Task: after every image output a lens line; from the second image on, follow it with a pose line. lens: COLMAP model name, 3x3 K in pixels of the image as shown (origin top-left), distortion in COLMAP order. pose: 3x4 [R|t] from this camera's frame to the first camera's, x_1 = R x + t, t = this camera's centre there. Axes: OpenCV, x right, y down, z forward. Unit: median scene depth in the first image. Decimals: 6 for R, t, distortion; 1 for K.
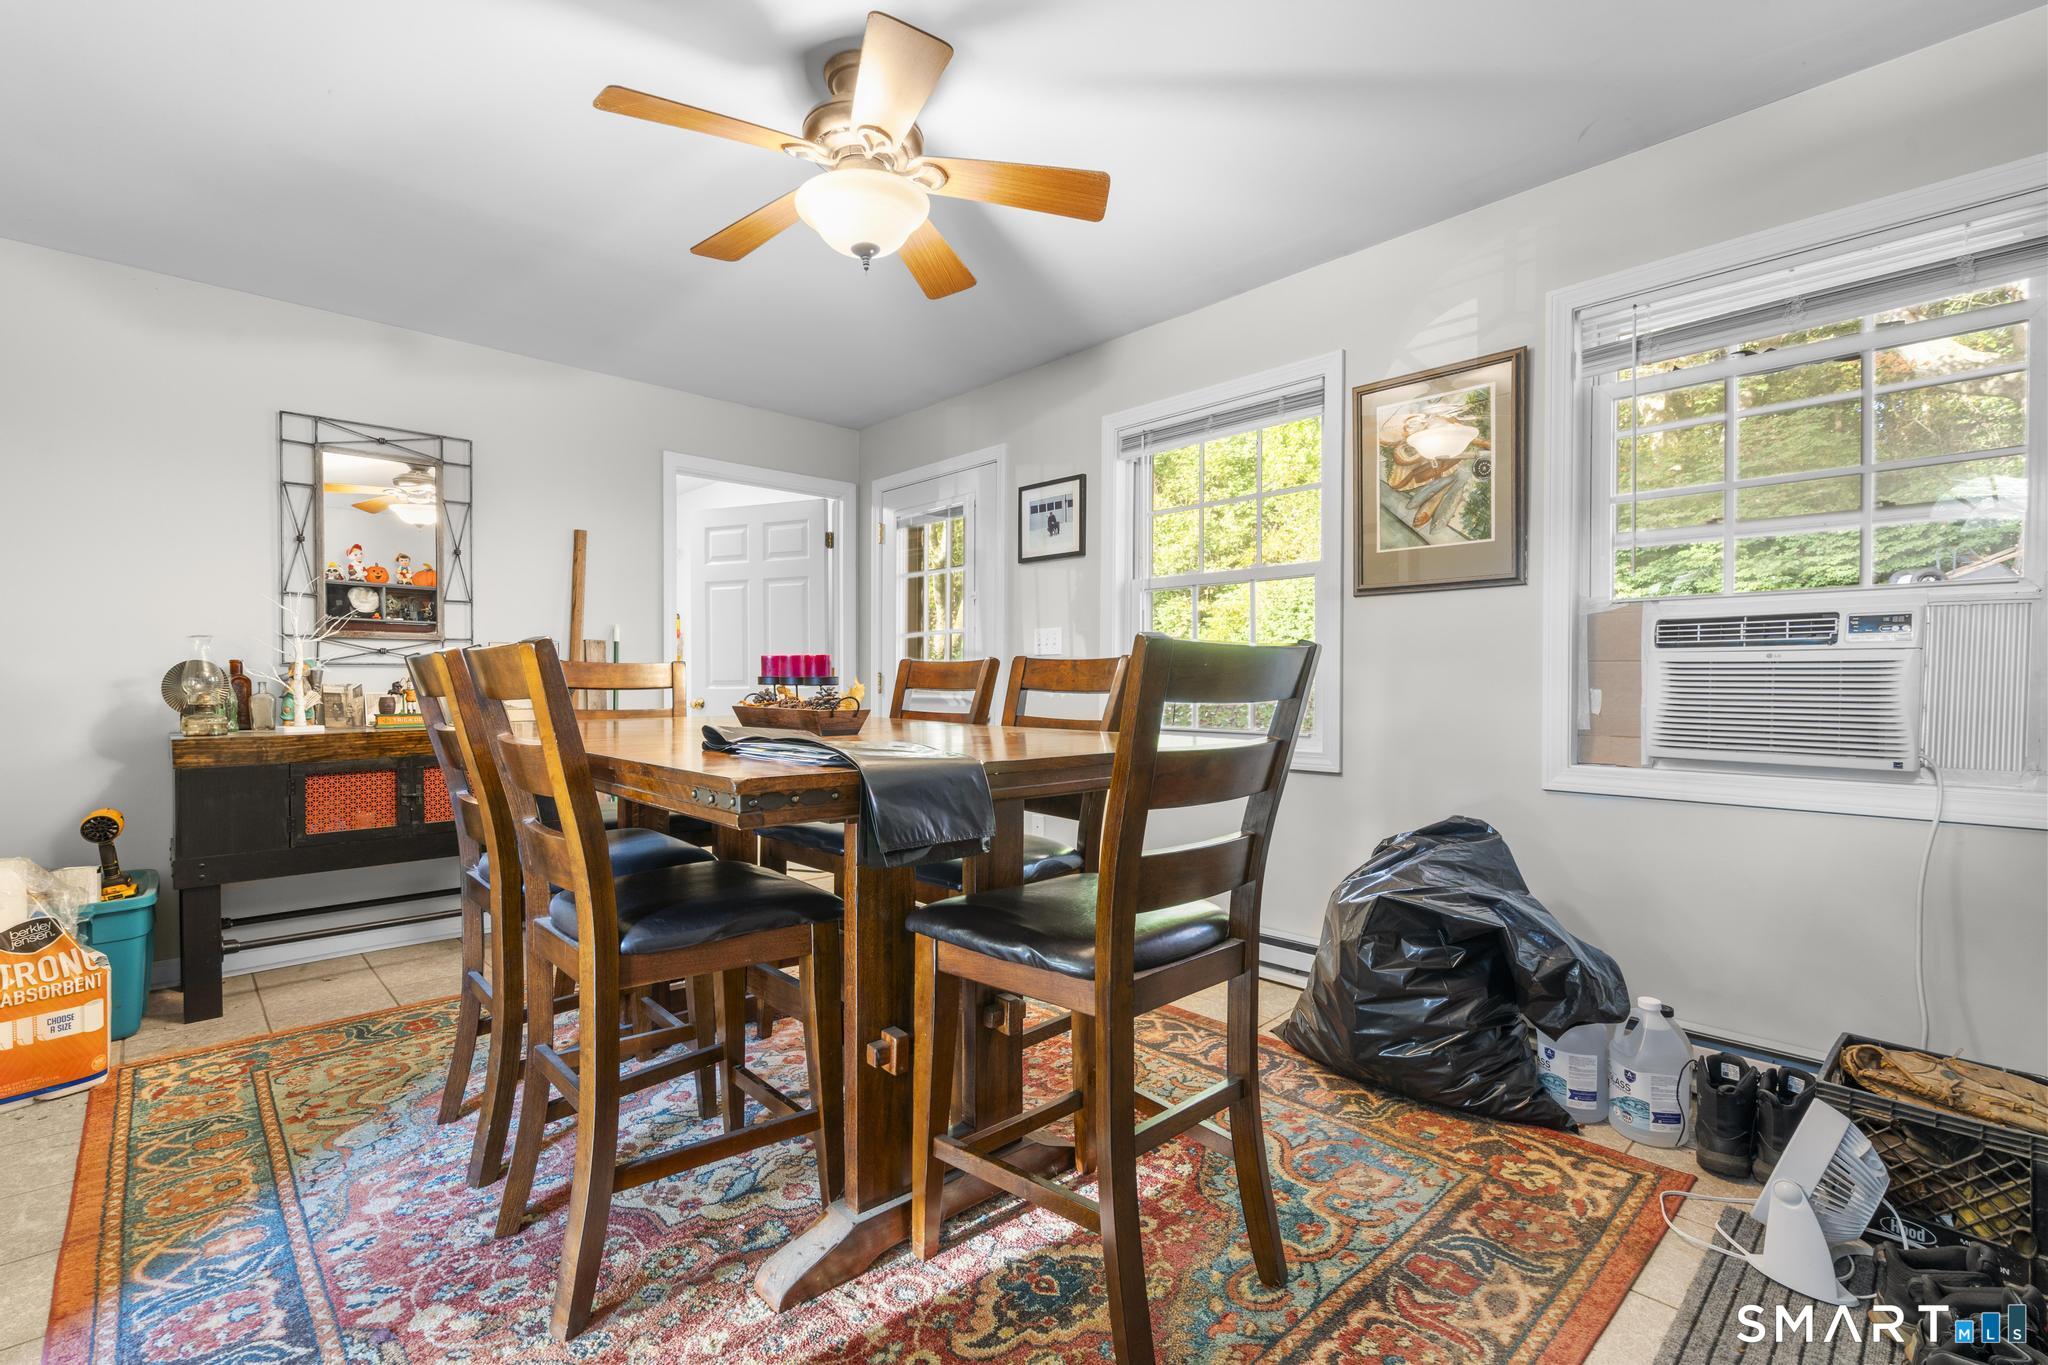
lens RADIAL K [[920.4, 0, 1024.0], [0, 920.4, 682.5], [0, 0, 1]] dist [-0.002414, 0.000453]
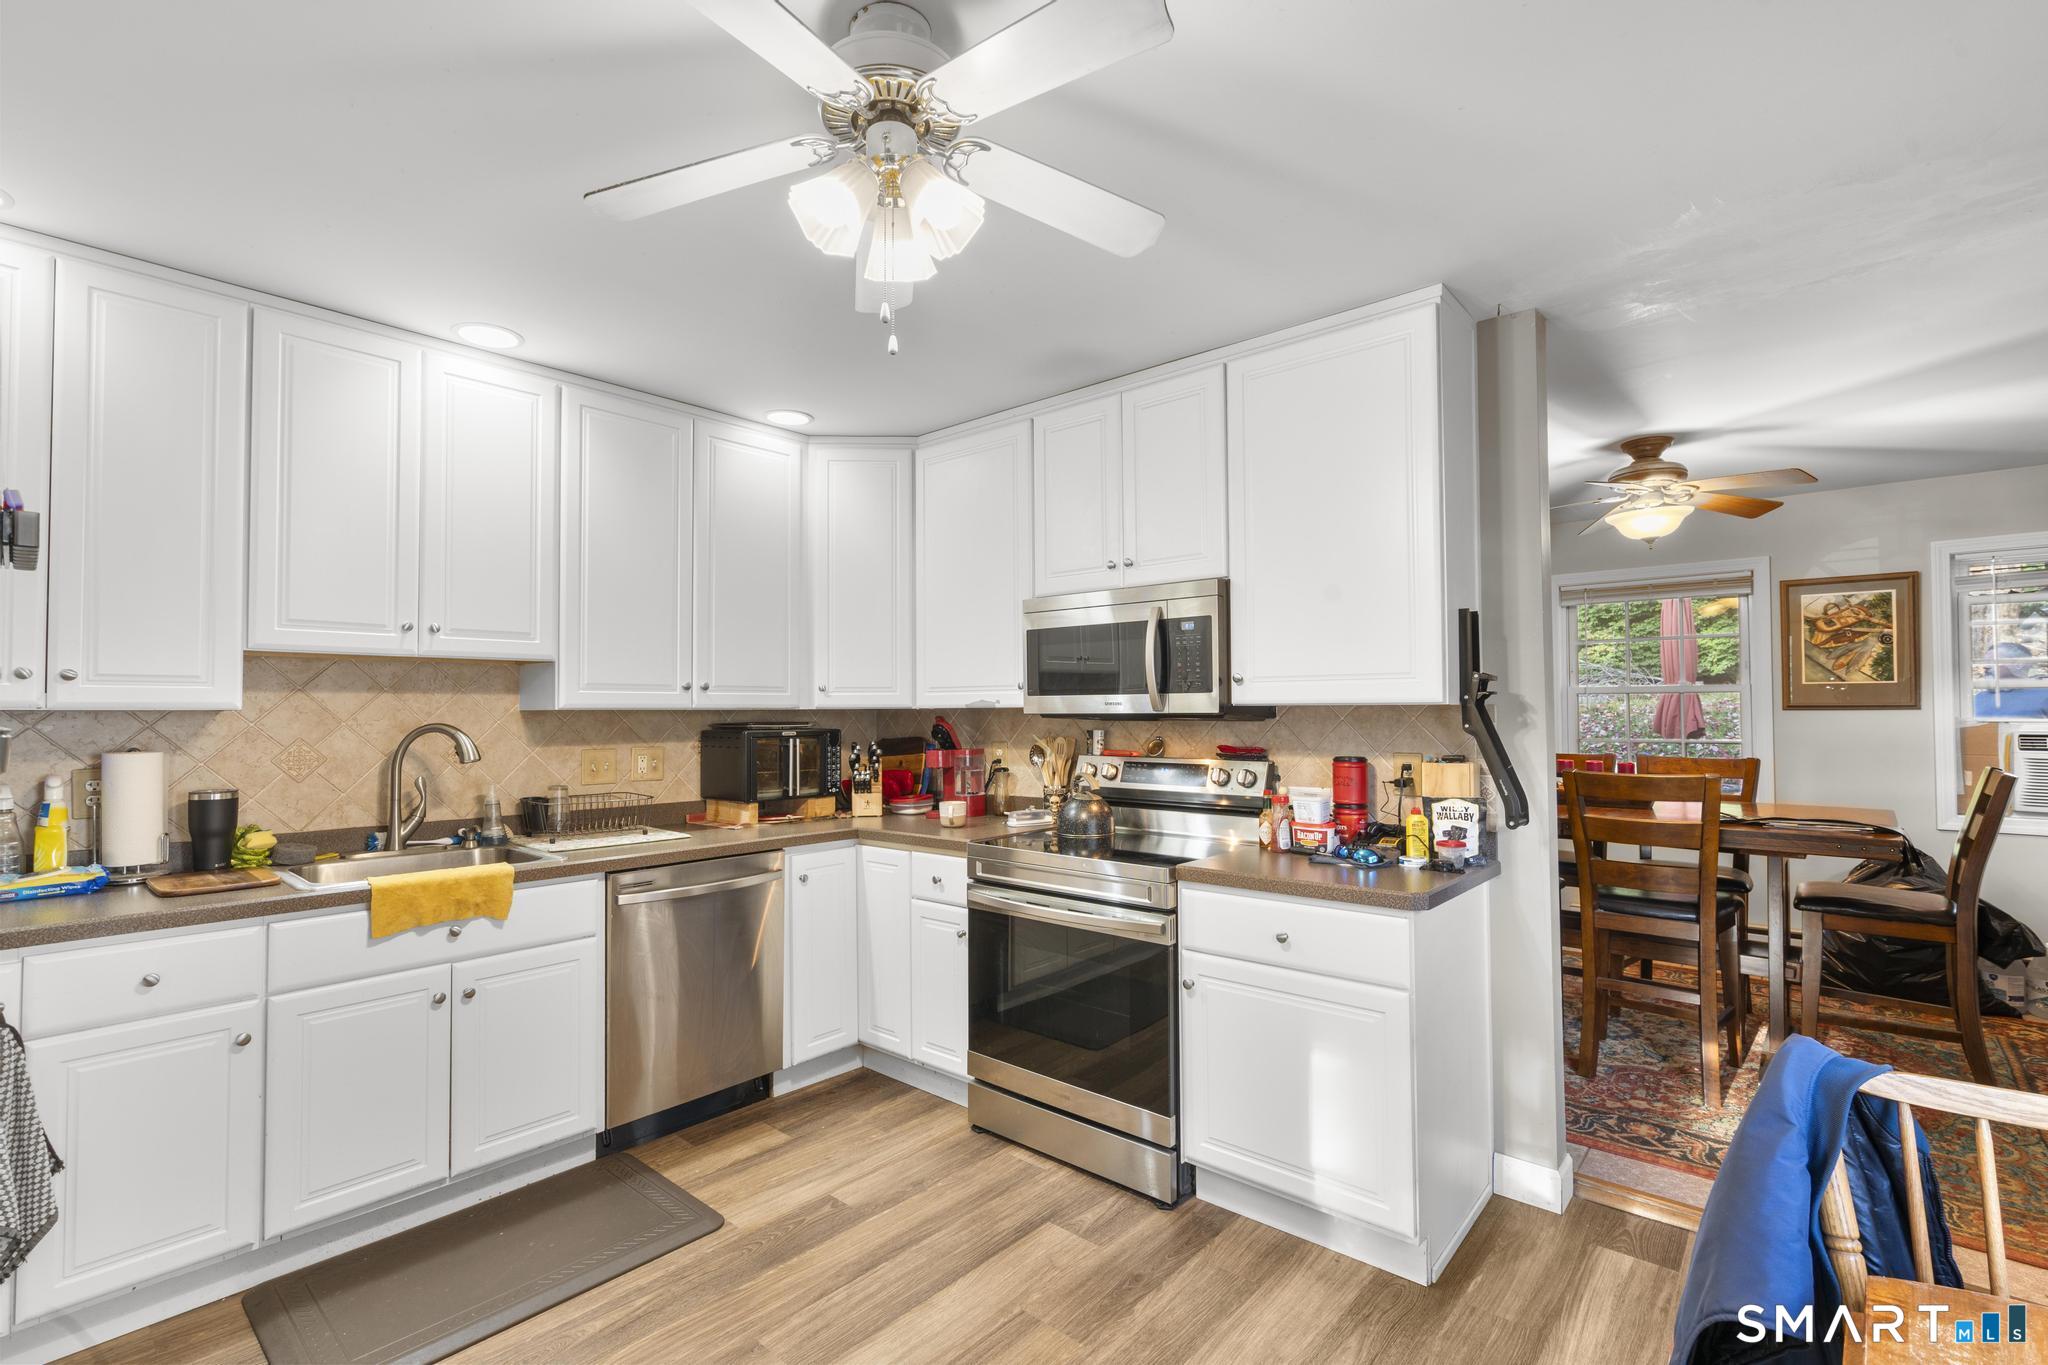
lens RADIAL K [[920.4, 0, 1024.0], [0, 920.4, 682.5], [0, 0, 1]] dist [-0.002414, 0.000453]
pose [[0.995722, -0.002035, 0.092380, -1.155548], [0.004798, 0.999548, -0.029694, -0.103353], [-0.092277, 0.030010, 0.995281, -0.498044]]
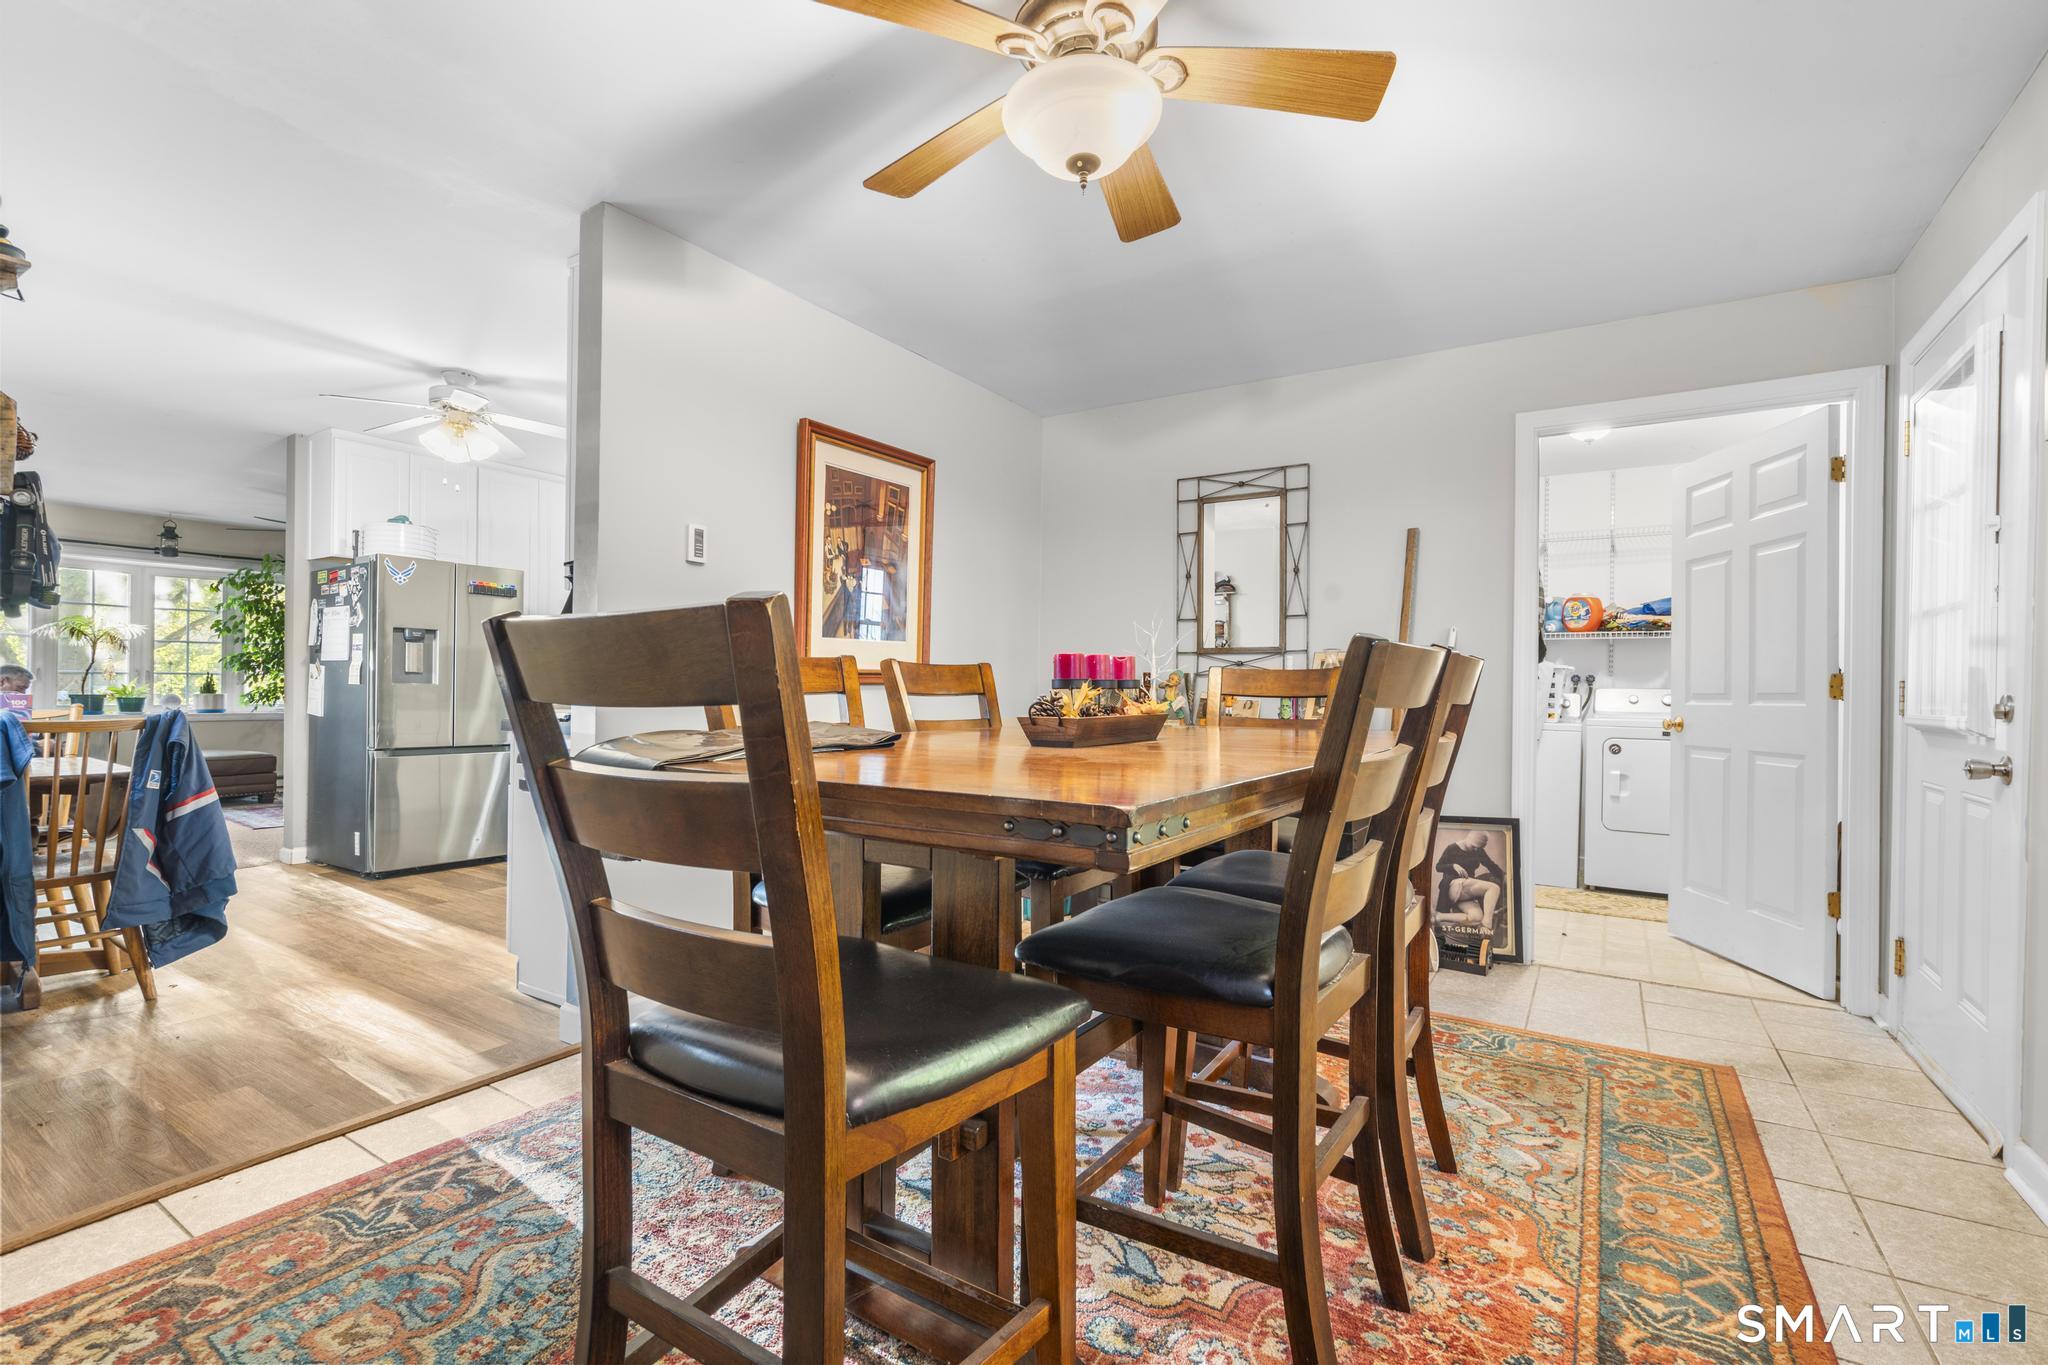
lens RADIAL K [[920.4, 0, 1024.0], [0, 920.4, 682.5], [0, 0, 1]] dist [-0.002414, 0.000453]
pose [[0.241539, -0.003843, -0.970384, 0.427925], [-0.012468, 0.999897, -0.007063, 0.003289], [0.970311, 0.013805, 0.241466, 0.513082]]
